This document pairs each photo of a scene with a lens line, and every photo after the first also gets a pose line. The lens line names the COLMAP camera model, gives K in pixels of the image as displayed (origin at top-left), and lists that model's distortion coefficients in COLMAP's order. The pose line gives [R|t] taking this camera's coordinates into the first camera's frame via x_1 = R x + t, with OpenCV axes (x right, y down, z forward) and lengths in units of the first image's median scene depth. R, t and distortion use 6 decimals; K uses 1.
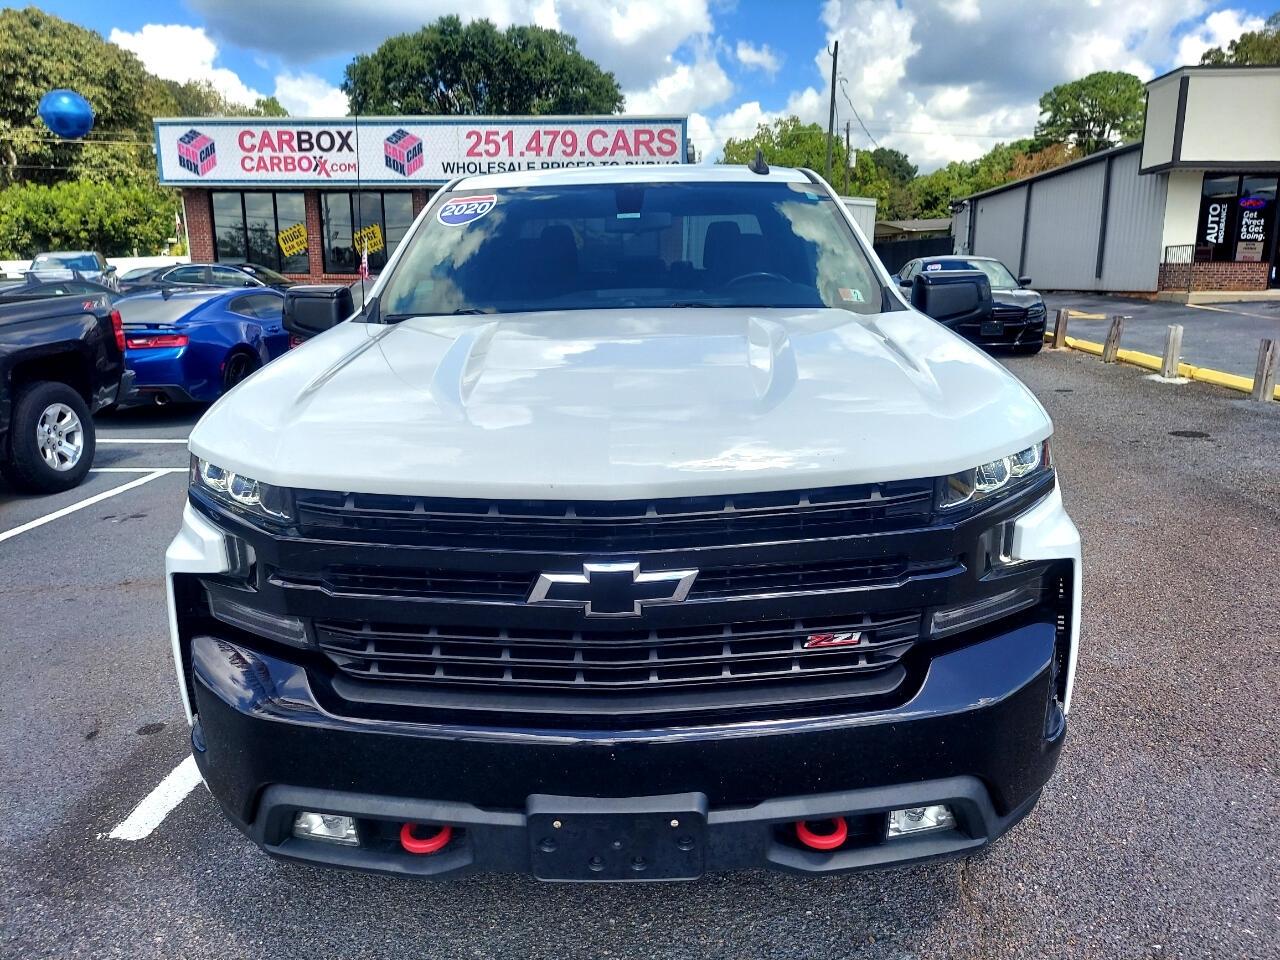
lens RADIAL K [[926.7, 0, 642.9], [0, 926.7, 474.6], [0, 0, 1]] dist [0.063388, -0.065838]
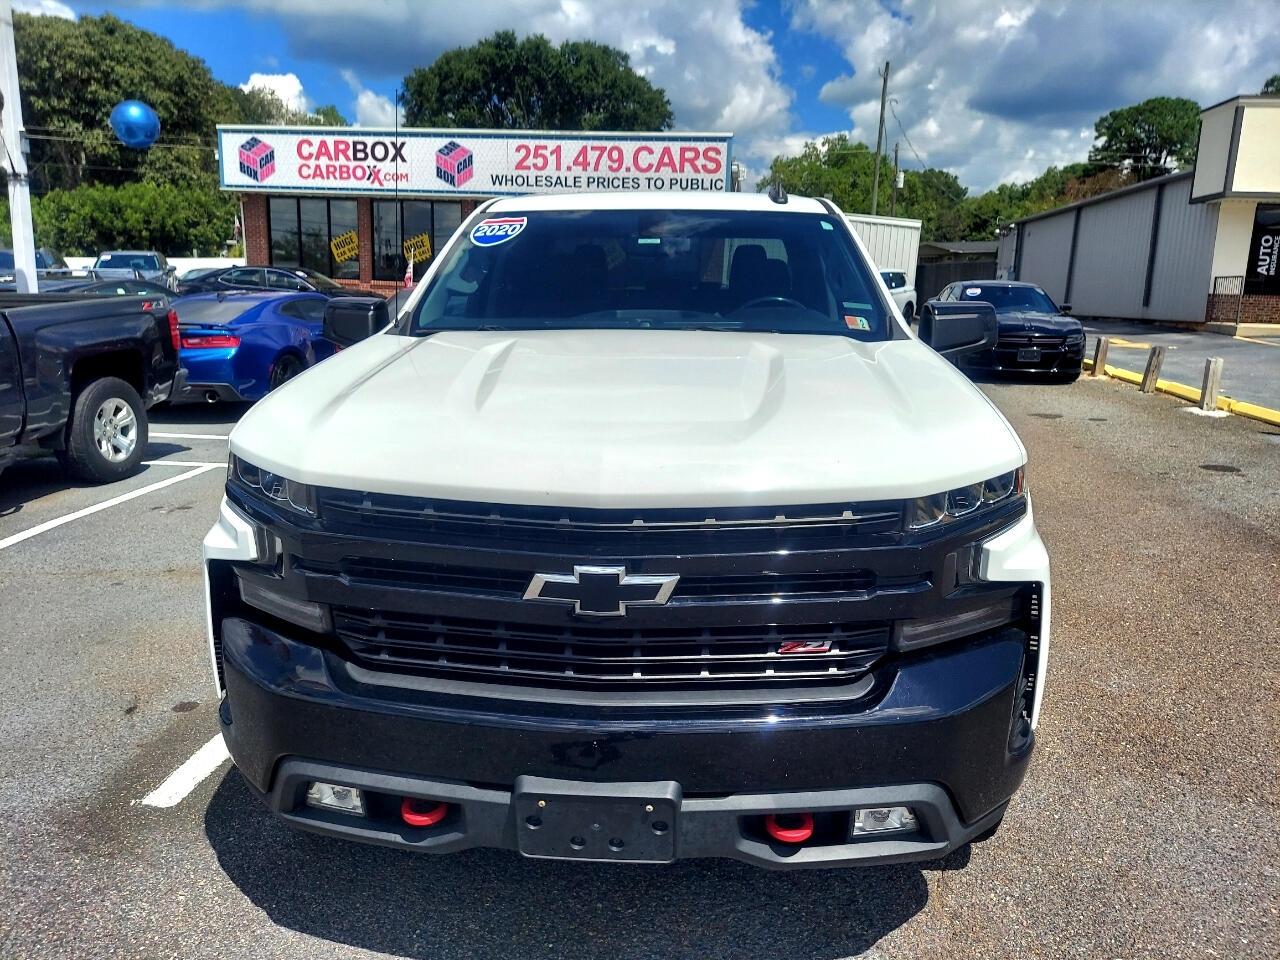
lens RADIAL K [[922.4, 0, 638.1], [0, 922.4, 474.9], [0, 0, 1]] dist [0.075989, -0.084047]
pose [[0.998248, 0.038803, -0.044667, 0.004247], [-0.039355, 0.999159, -0.011545, -0.000104], [0.044181, 0.013283, 0.998935, -0.006748]]
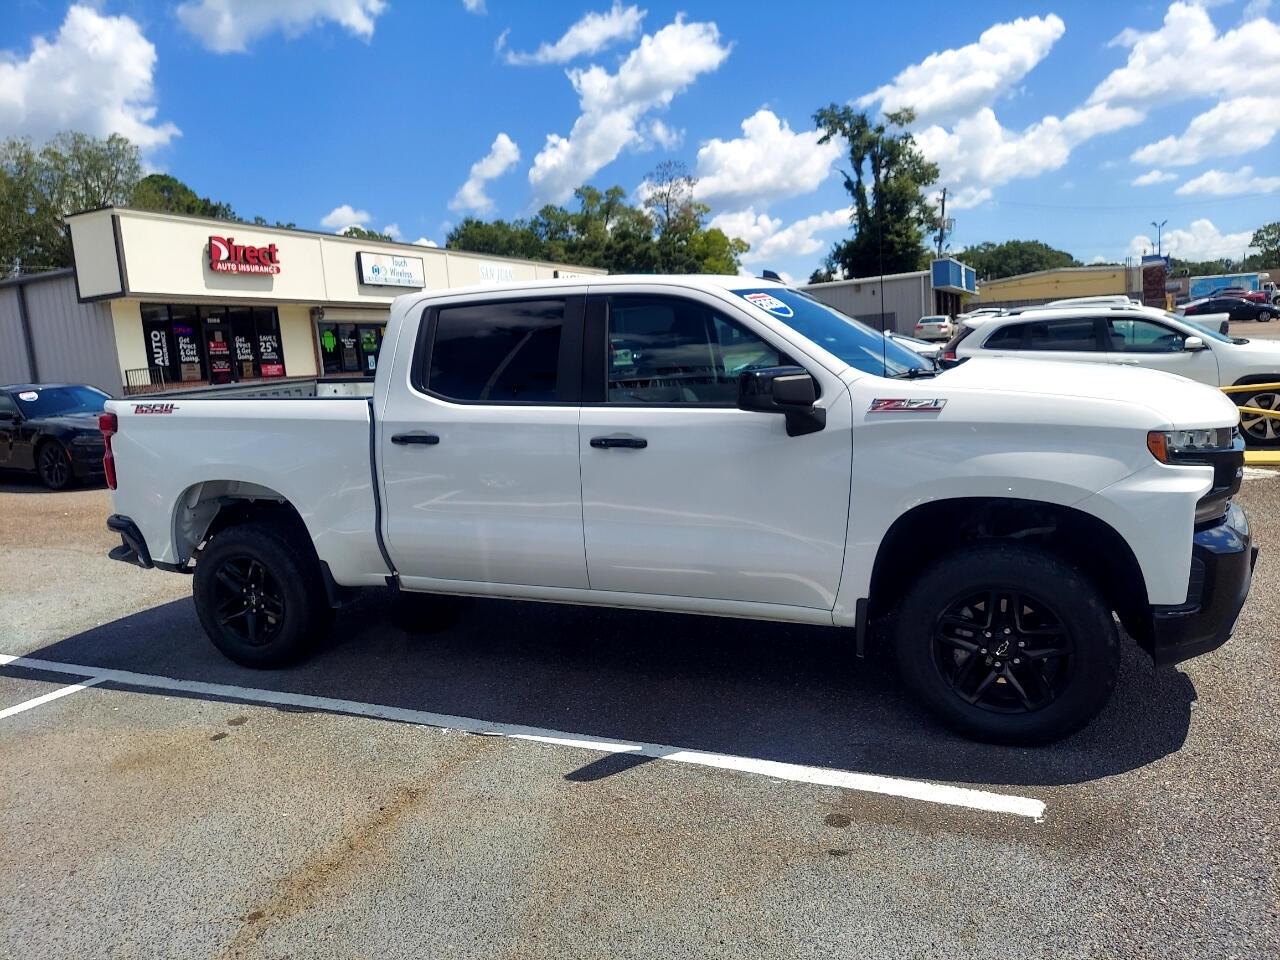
lens RADIAL K [[926.7, 0, 642.9], [0, 926.7, 474.6], [0, 0, 1]] dist [0.063388, -0.065838]
pose [[0.355482, -0.142754, 0.923718, -0.220306], [0.266262, 0.962787, 0.046324, -0.026101], [-0.895956, 0.229483, 0.380263, 0.113263]]
